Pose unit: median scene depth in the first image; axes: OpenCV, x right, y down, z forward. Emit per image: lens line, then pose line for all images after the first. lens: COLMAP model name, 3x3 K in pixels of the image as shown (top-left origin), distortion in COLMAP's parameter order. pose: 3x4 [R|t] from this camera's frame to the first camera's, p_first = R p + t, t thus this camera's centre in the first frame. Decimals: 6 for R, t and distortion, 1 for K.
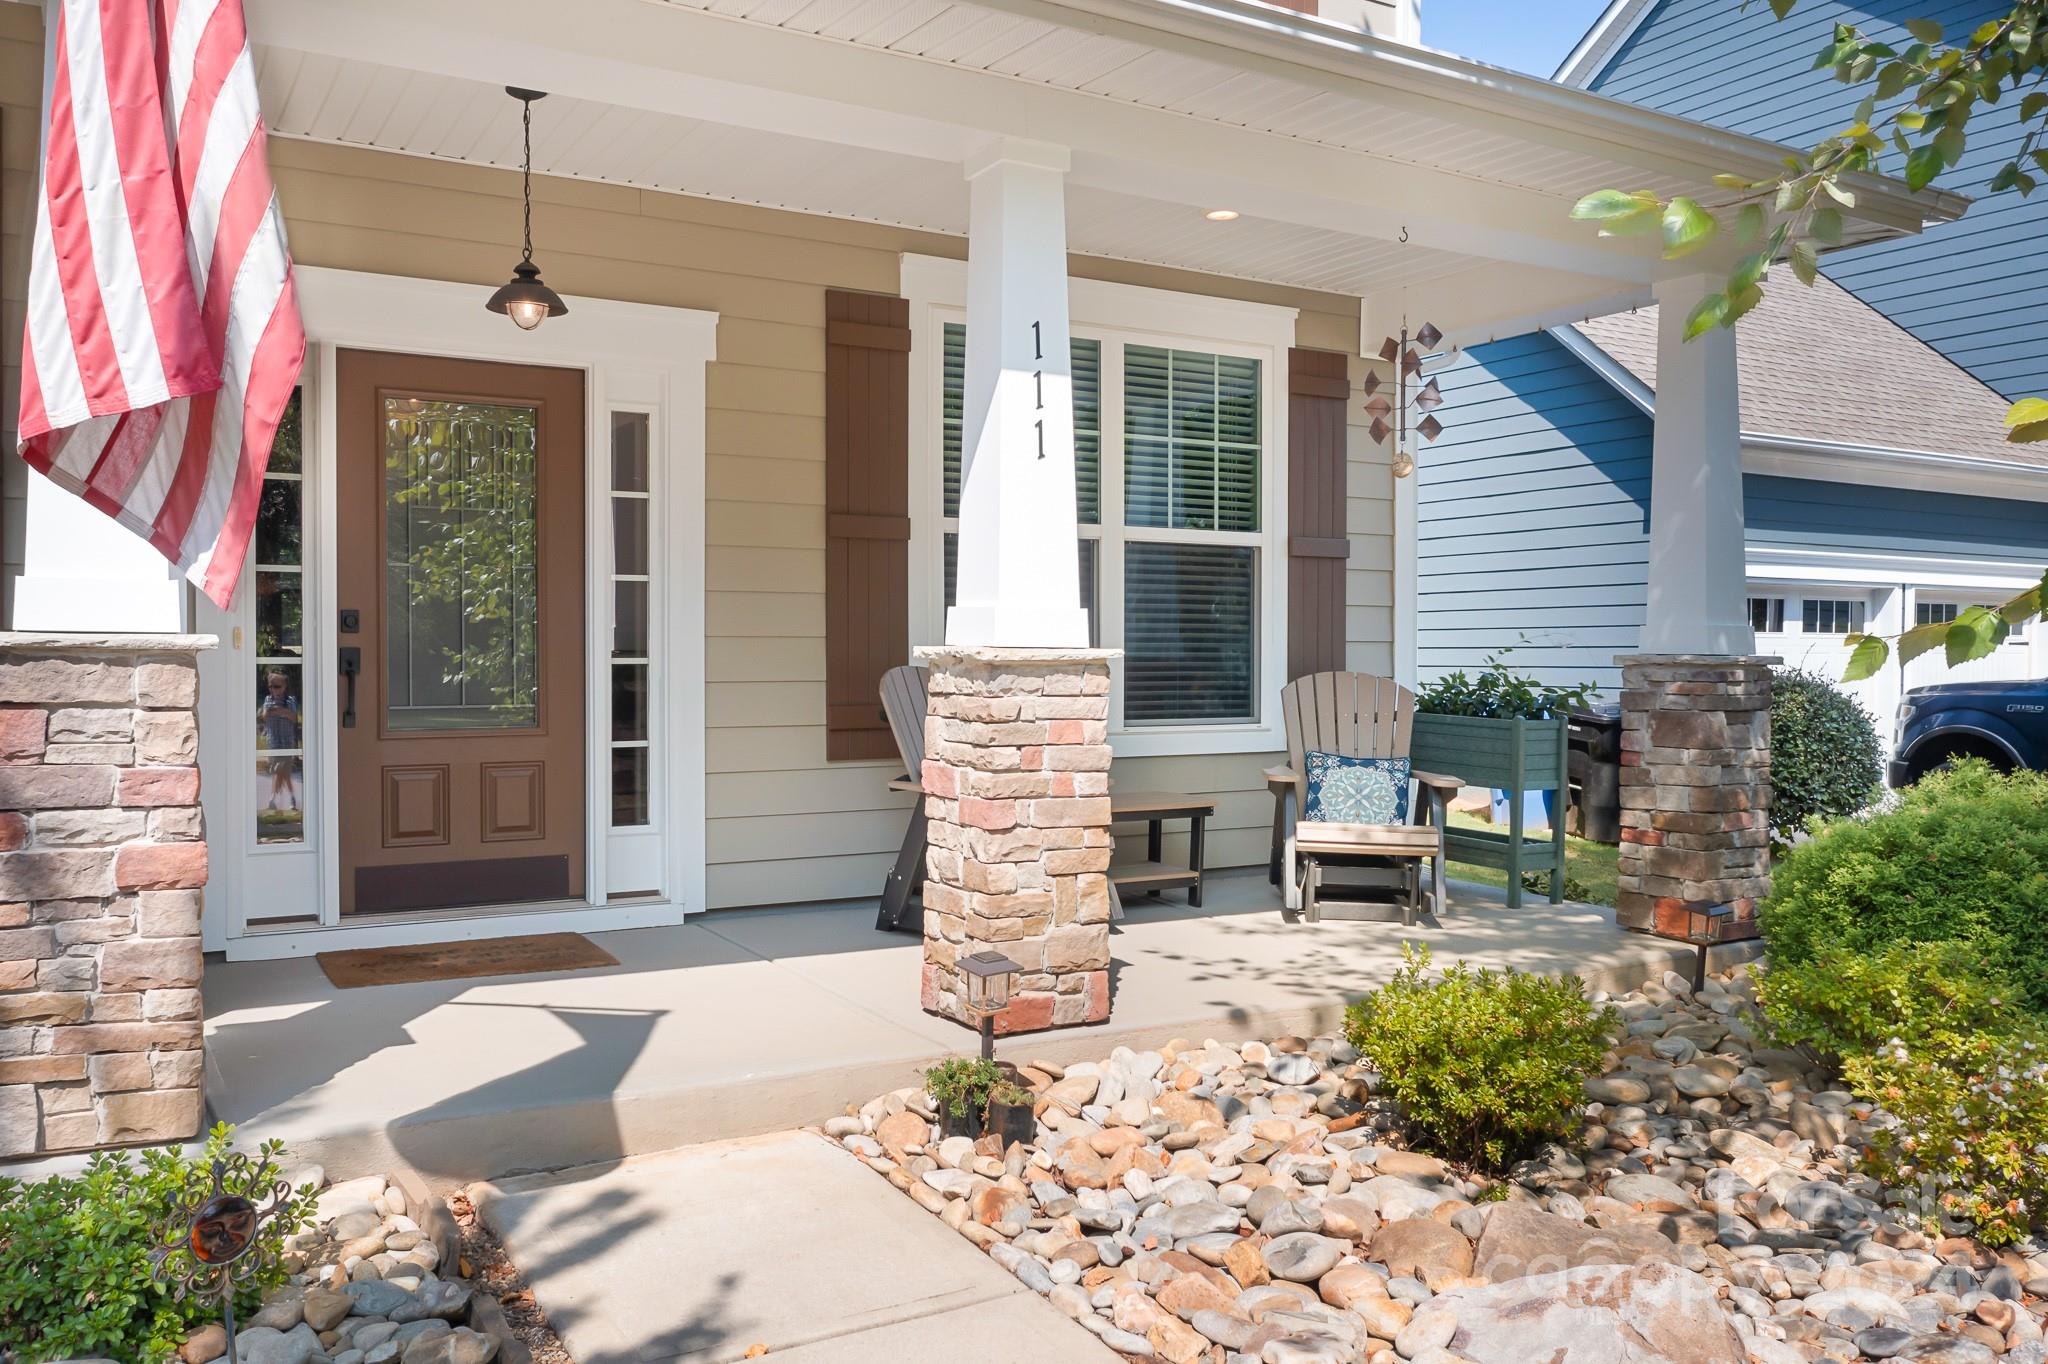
lens RADIAL K [[1646.5, 0, 1024.0], [0, 1646.5, 682.0], [0, 0, 1]] dist [-0.040893, 0.000611]
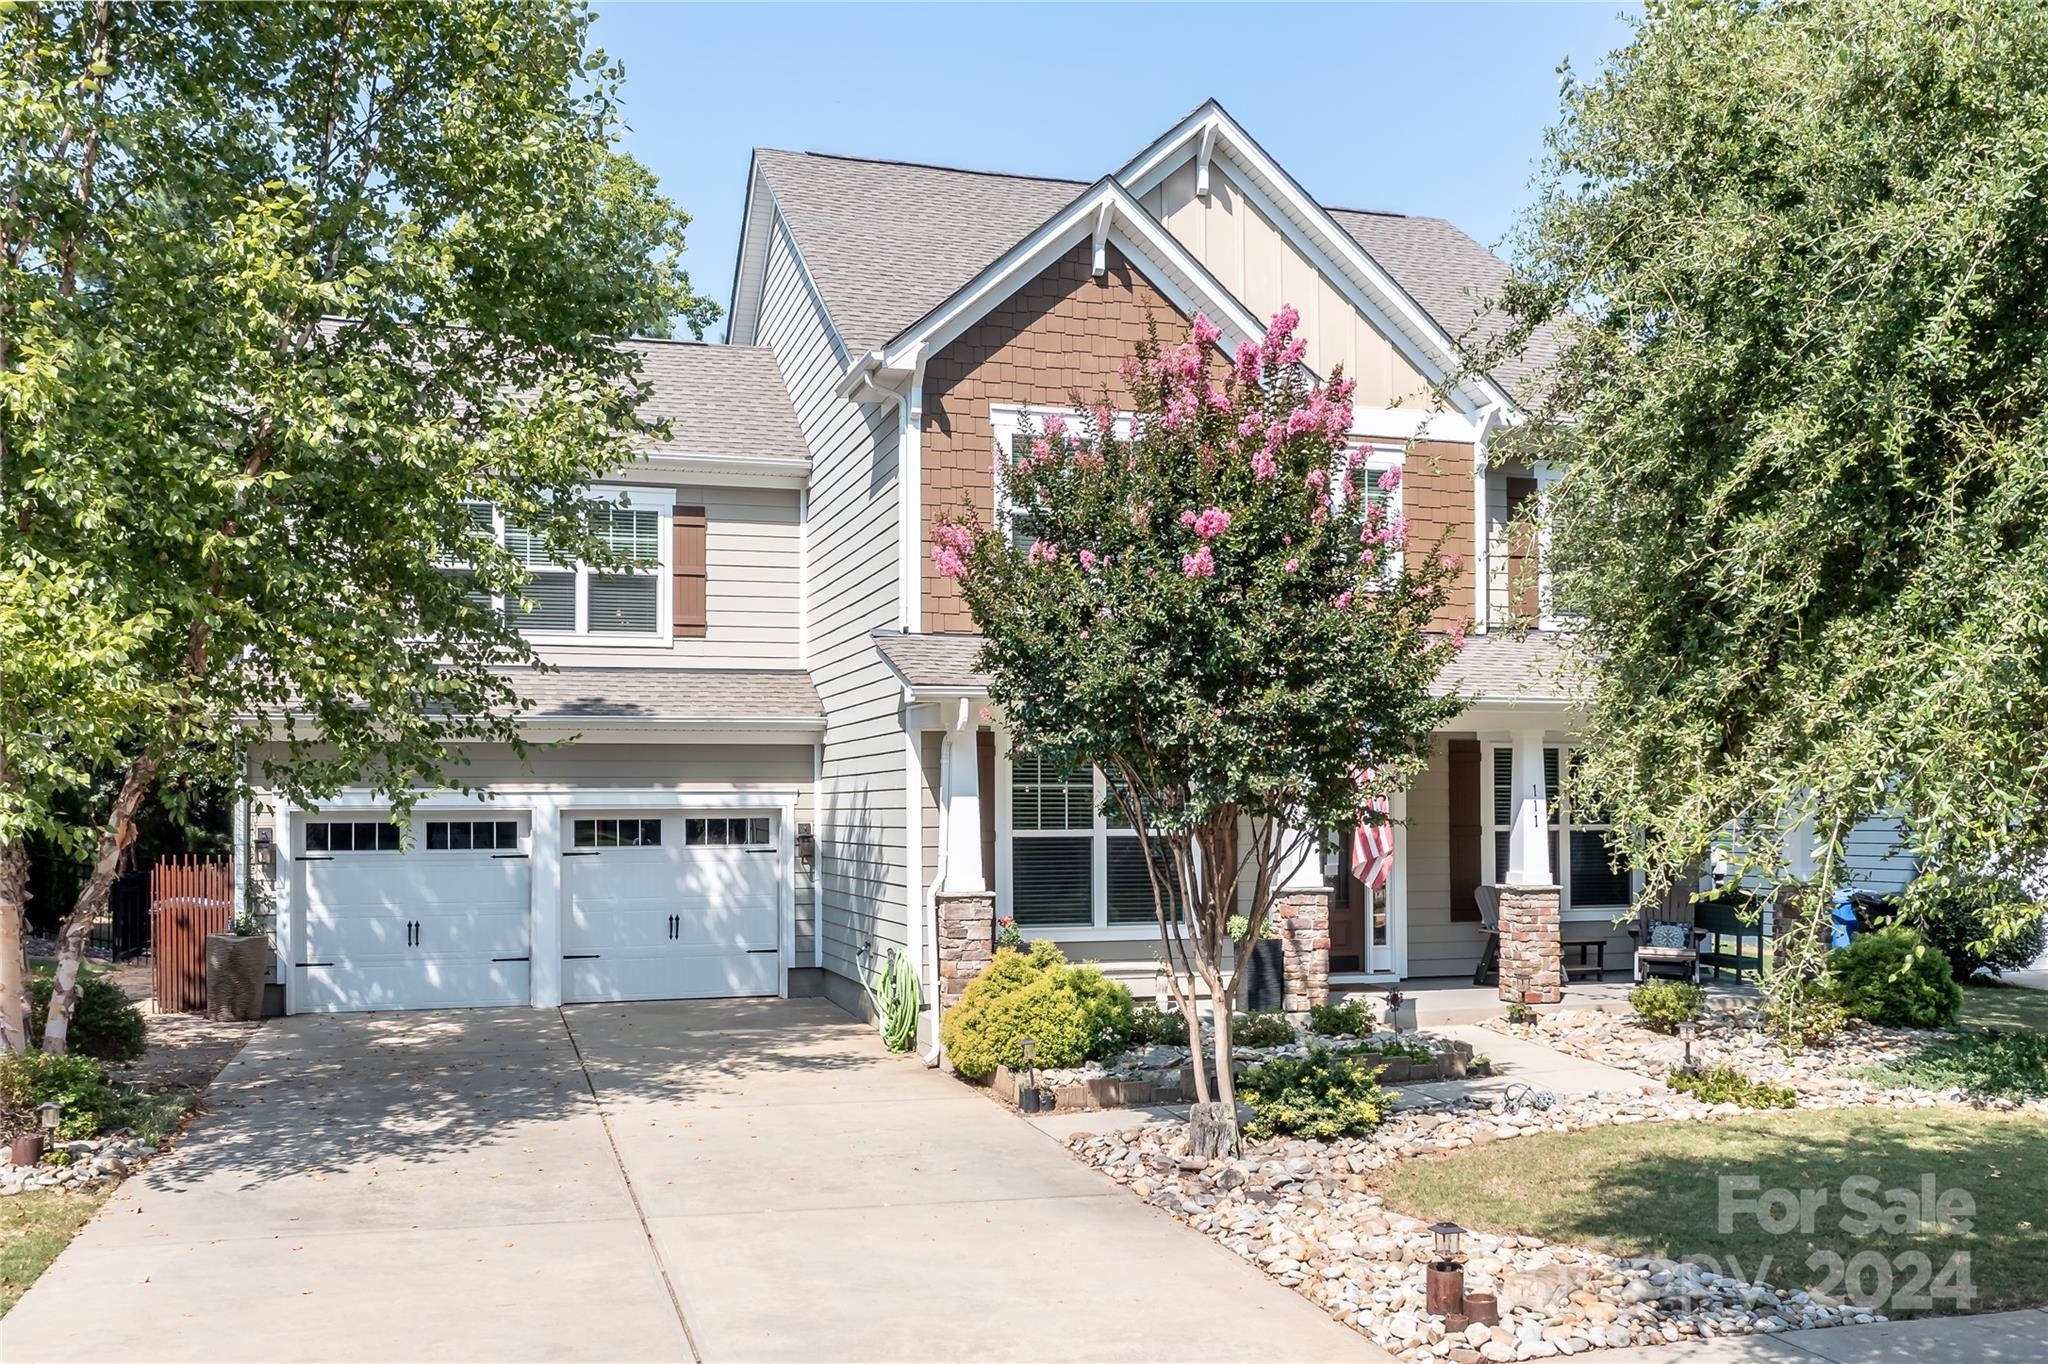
lens RADIAL K [[1825.7, 0, 1024.0], [0, 1825.7, 682.0], [0, 0, 1]] dist [-0.089319, 0.000617]
pose [[0.966783, -0.021758, -0.254672, -0.036618], [-0.001370, 0.995915, -0.090287, -0.072660], [0.255596, 0.087637, 0.962803, -2.054072]]
